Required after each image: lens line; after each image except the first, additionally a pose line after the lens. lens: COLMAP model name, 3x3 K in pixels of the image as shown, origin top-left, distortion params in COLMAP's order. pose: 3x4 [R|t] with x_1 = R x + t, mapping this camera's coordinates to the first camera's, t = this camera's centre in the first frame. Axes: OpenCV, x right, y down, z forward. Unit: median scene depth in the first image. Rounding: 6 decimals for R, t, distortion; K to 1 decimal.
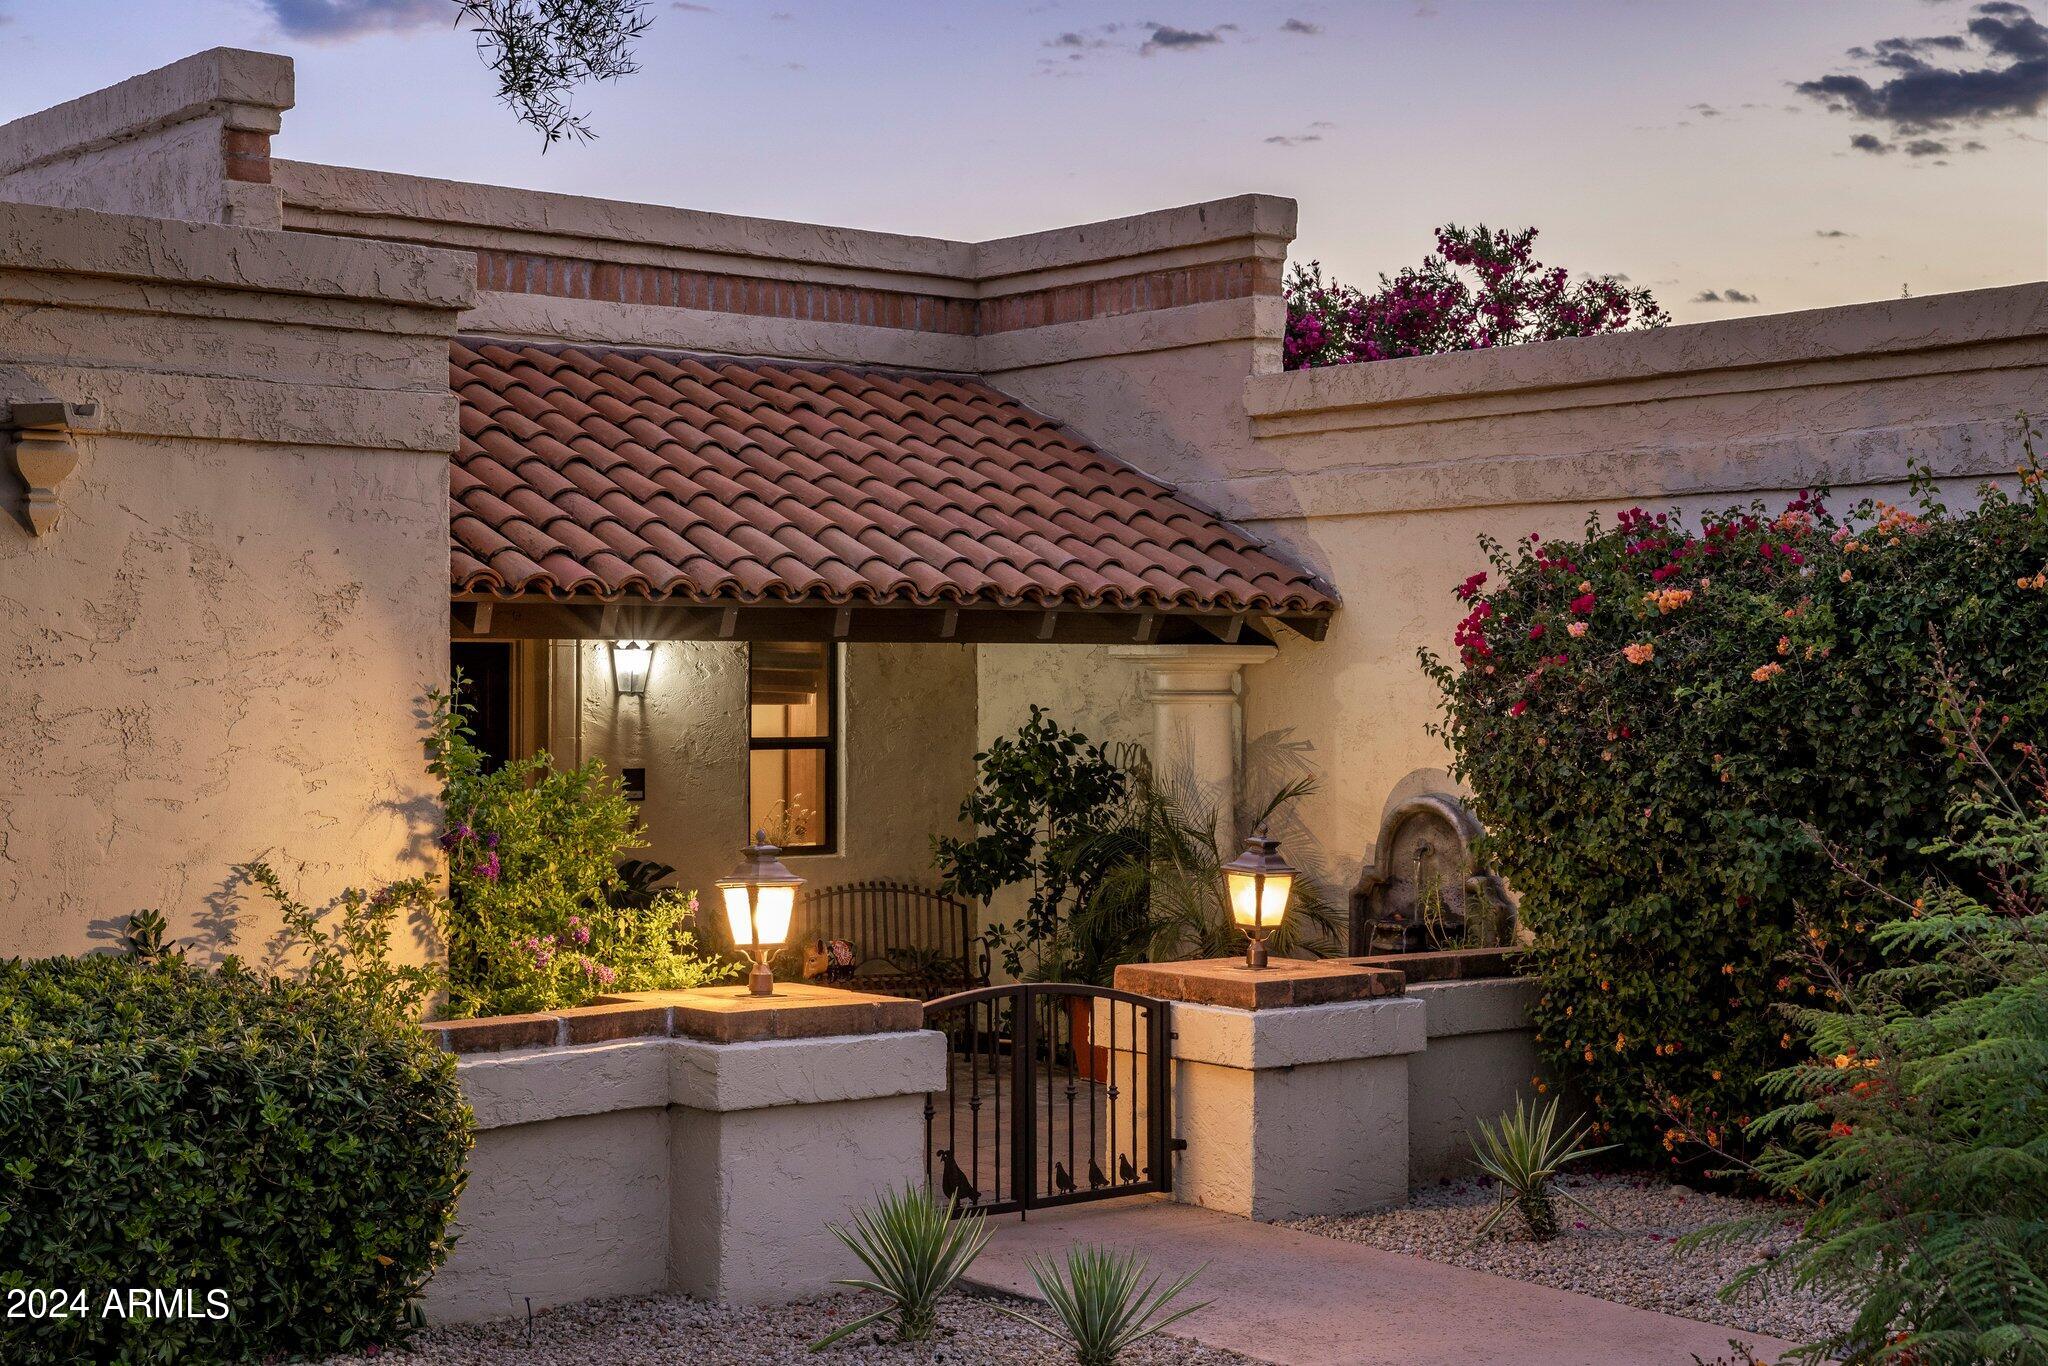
lens RADIAL K [[3007.0, 0, 1024.0], [0, 3007.0, 683.0], [0, 0, 1]] dist [0.118735, 0.053454]
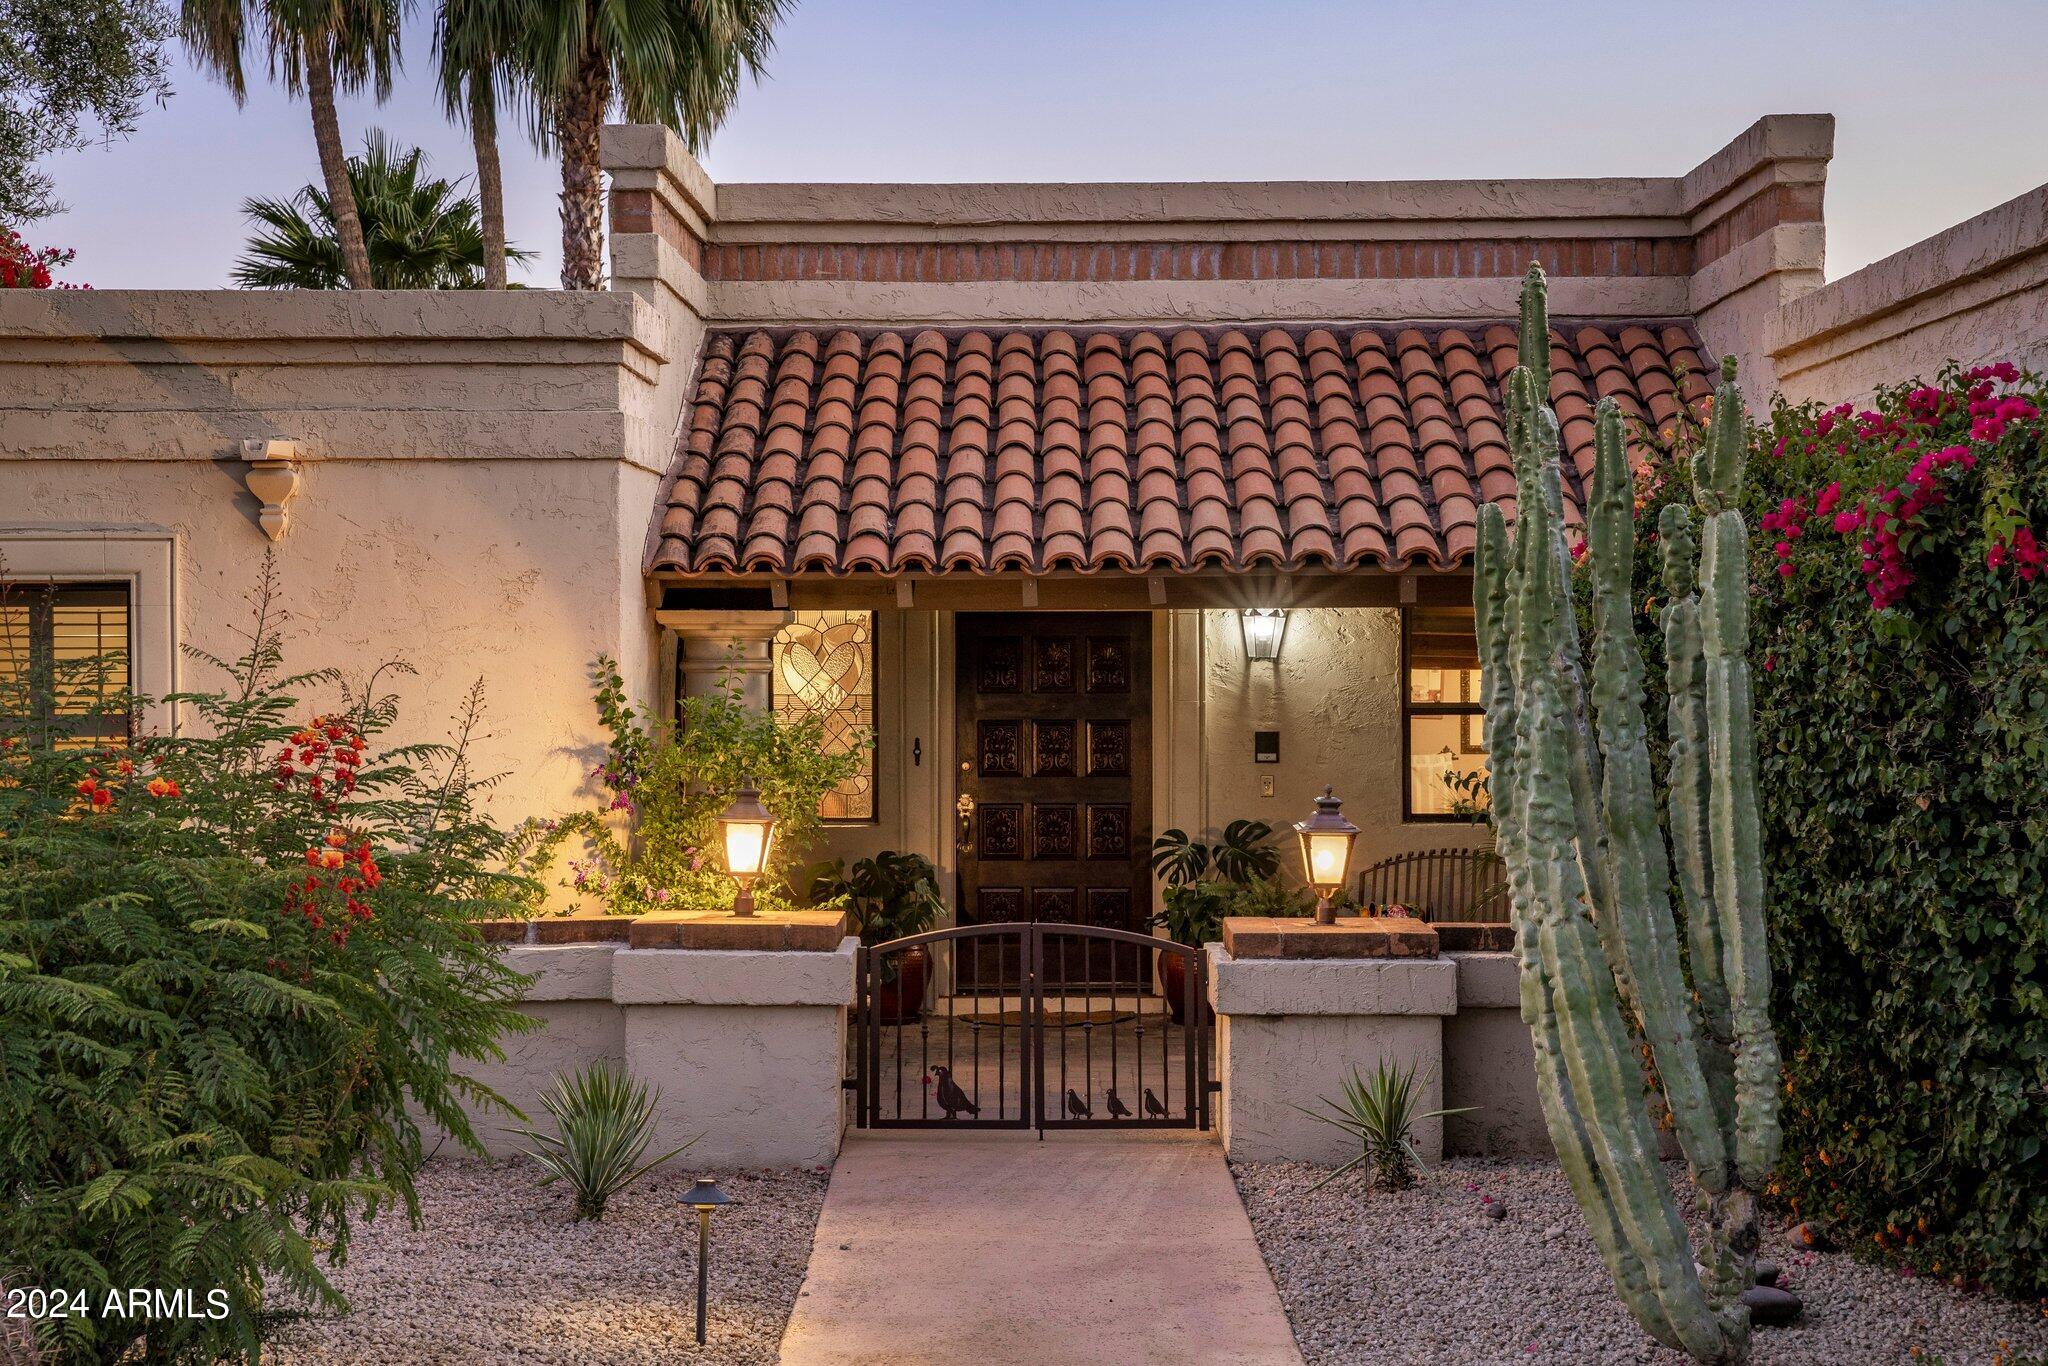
lens RADIAL K [[3667.2, 0, 1024.0], [0, 3667.2, 683.0], [0, 0, 1]] dist [0.201290, -0.052423]
pose [[0.778368, 0.001111, -0.627808, 0.738023], [0.004570, 0.999962, 0.007436, 0.002478], [0.627792, -0.008657, 0.778333, -0.034729]]
